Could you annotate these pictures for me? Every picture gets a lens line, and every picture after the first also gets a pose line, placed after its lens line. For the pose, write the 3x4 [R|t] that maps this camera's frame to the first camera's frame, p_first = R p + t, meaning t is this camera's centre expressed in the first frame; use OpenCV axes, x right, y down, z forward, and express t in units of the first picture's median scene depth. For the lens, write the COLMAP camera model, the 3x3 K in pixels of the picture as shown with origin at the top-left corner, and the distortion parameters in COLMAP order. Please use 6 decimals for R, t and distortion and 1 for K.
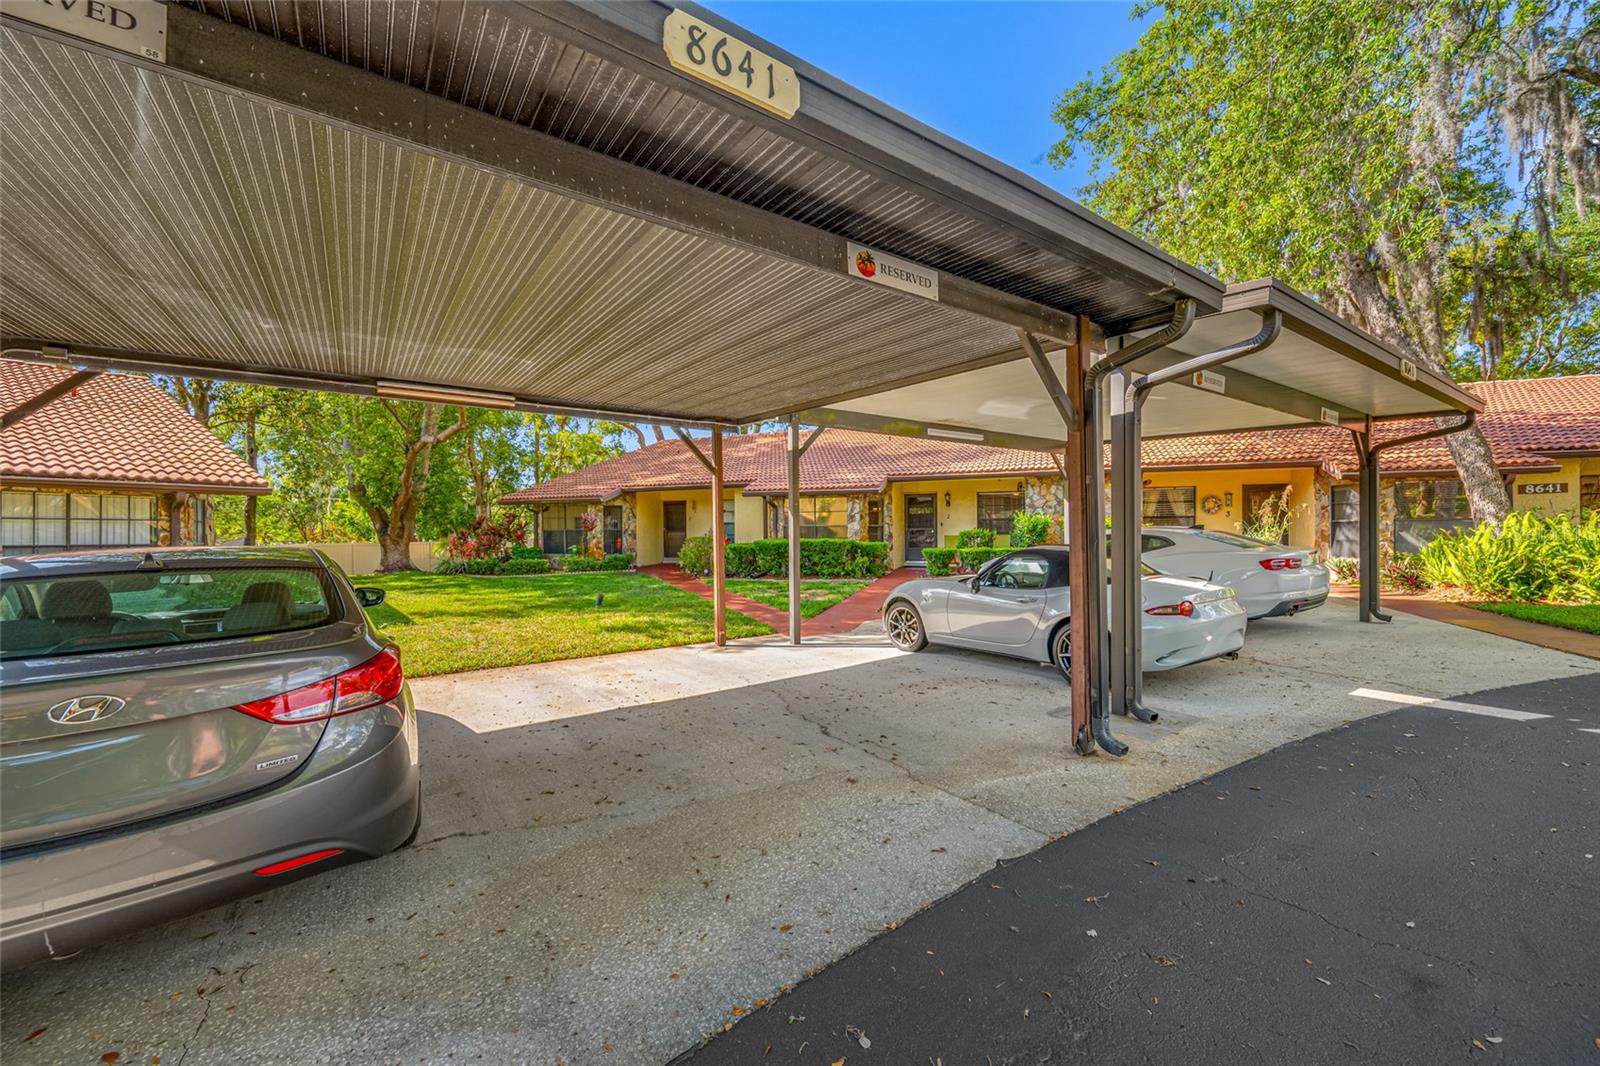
lens RADIAL K [[628.0, 0, 809.3], [0, 628.0, 534.3], [0, 0, 1]] dist [0.002732, -0.000780]
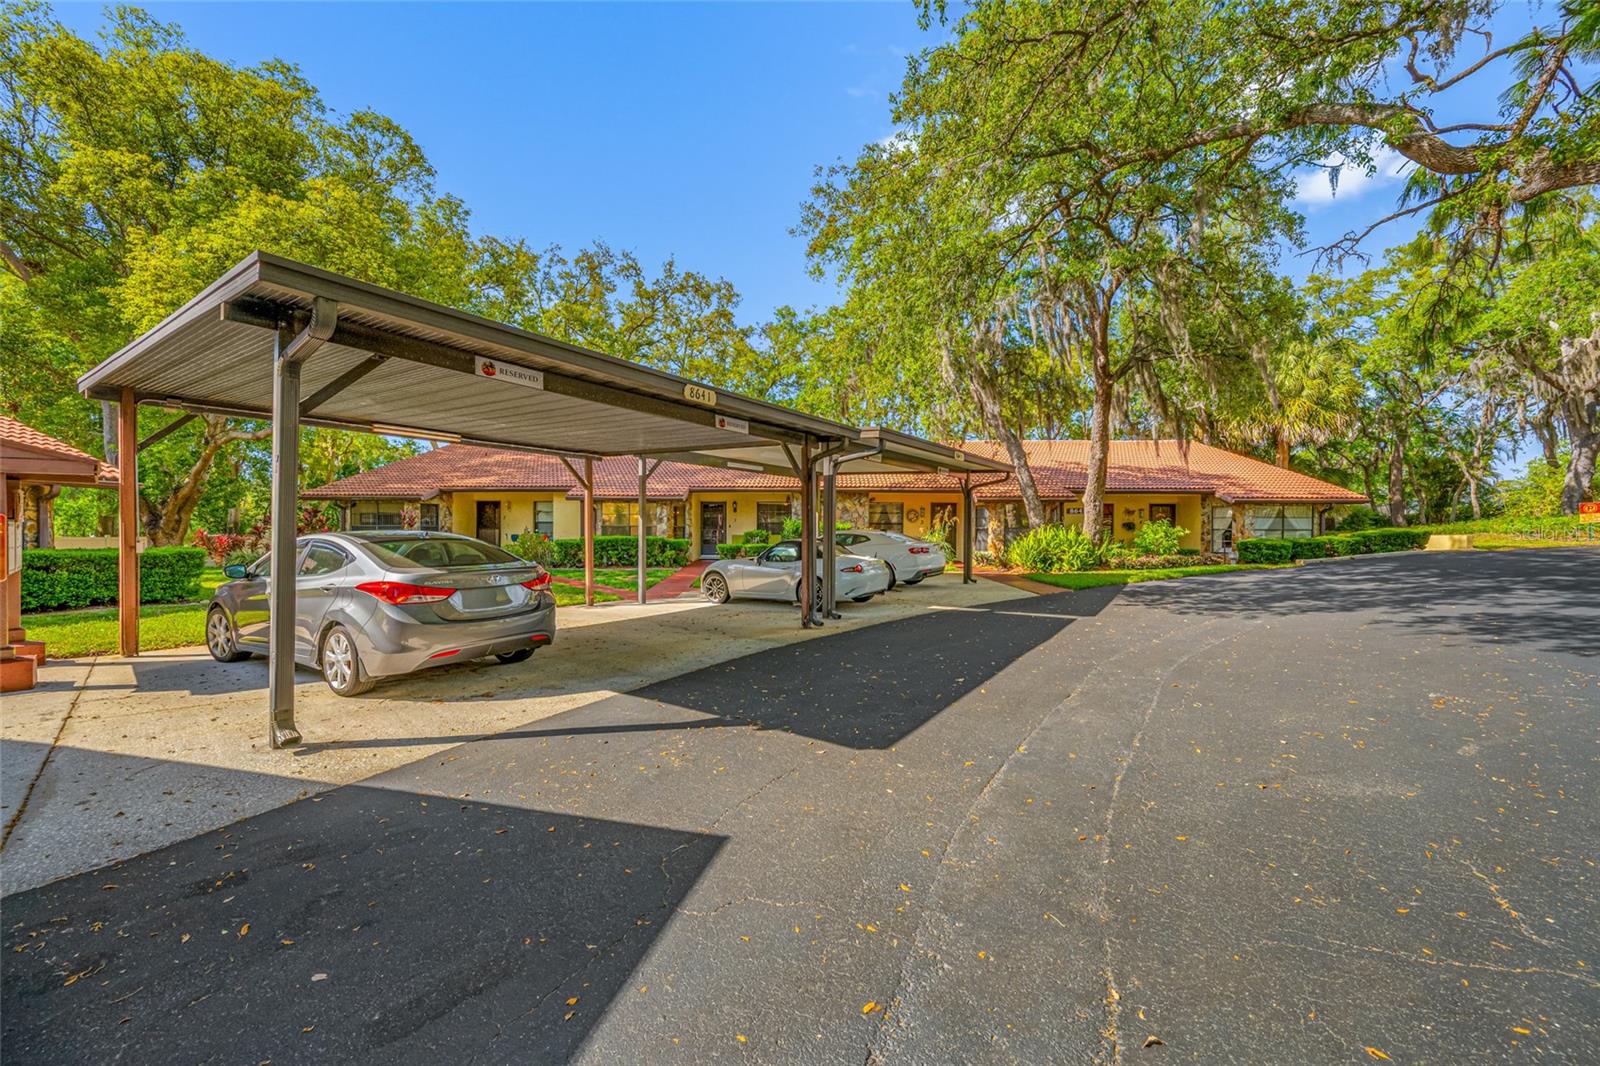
lens RADIAL K [[628.0, 0, 808.5], [0, 628.0, 531.7], [0, 0, 1]] dist [0.002732, -0.000780]
pose [[0.939694, 0.013262, 0.341758, -0.085081], [-0.010810, 0.999900, -0.009078, 0.005742], [-0.341845, 0.004836, 0.939744, -0.288393]]
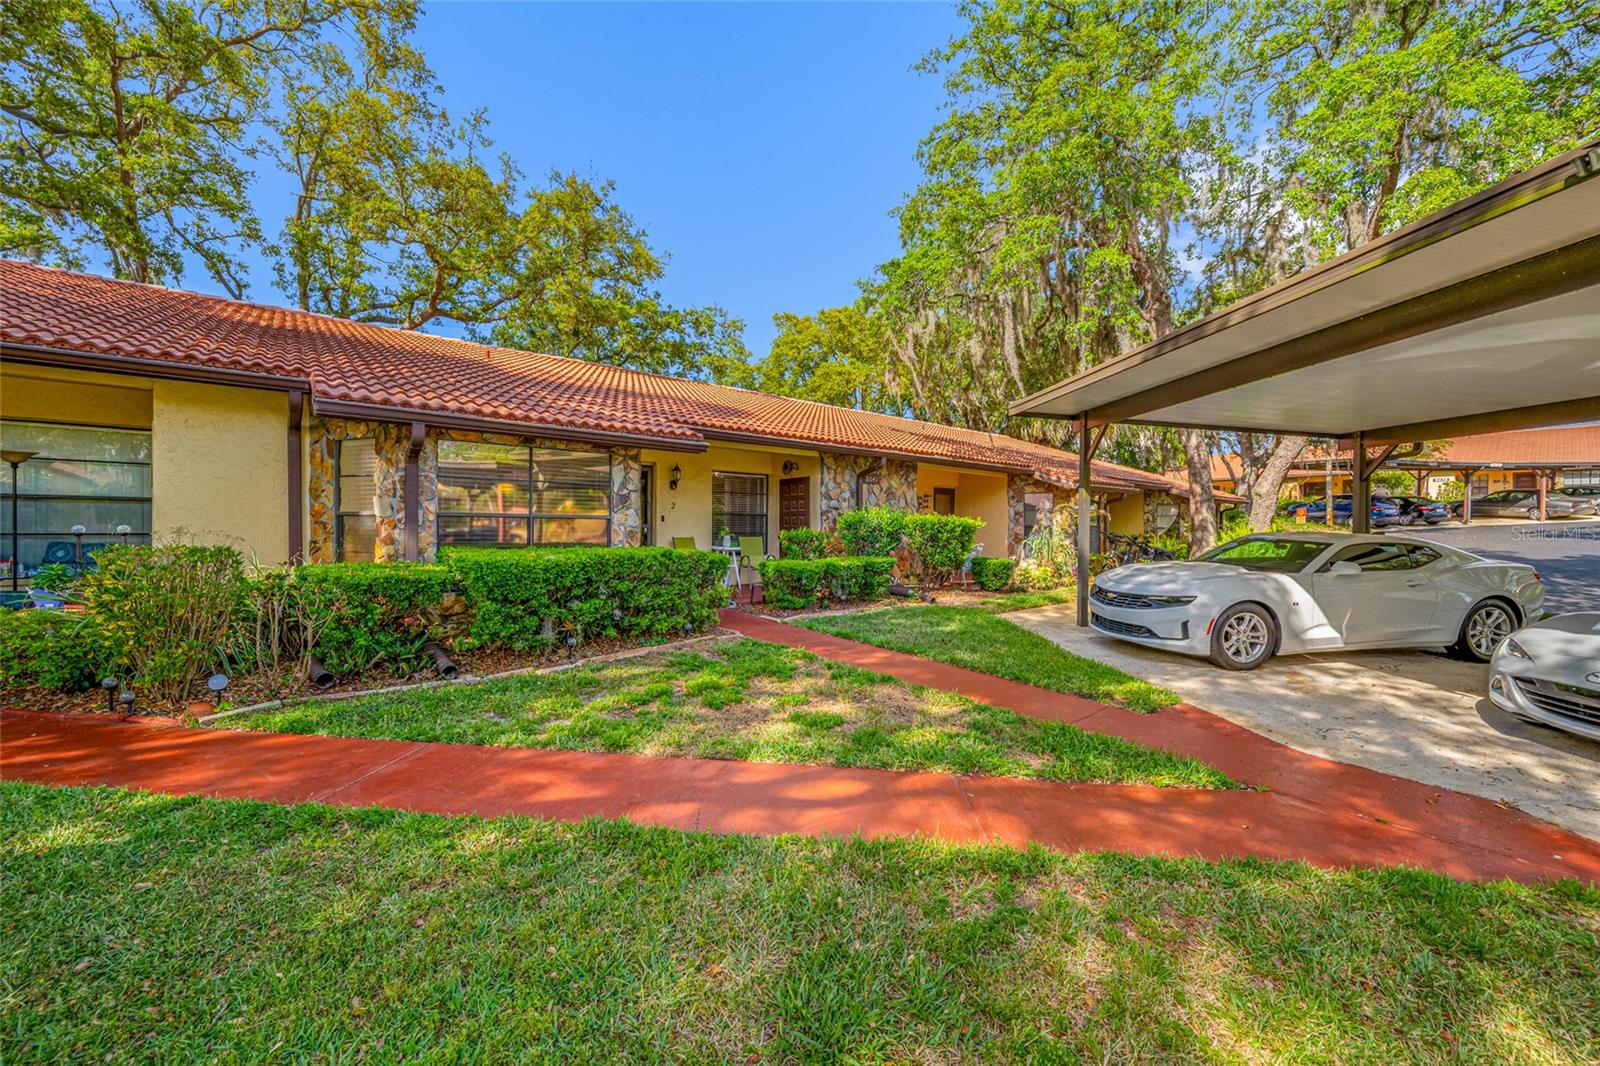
lens RADIAL K [[628.0, 0, 807.4], [0, 628.0, 534.1], [0, 0, 1]] dist [0.002732, -0.000780]
pose [[0.501874, 0.005433, 0.864924, -0.264815], [-0.005954, 0.999978, -0.002827, -0.001252], [-0.864920, -0.003731, 0.501895, 0.671584]]
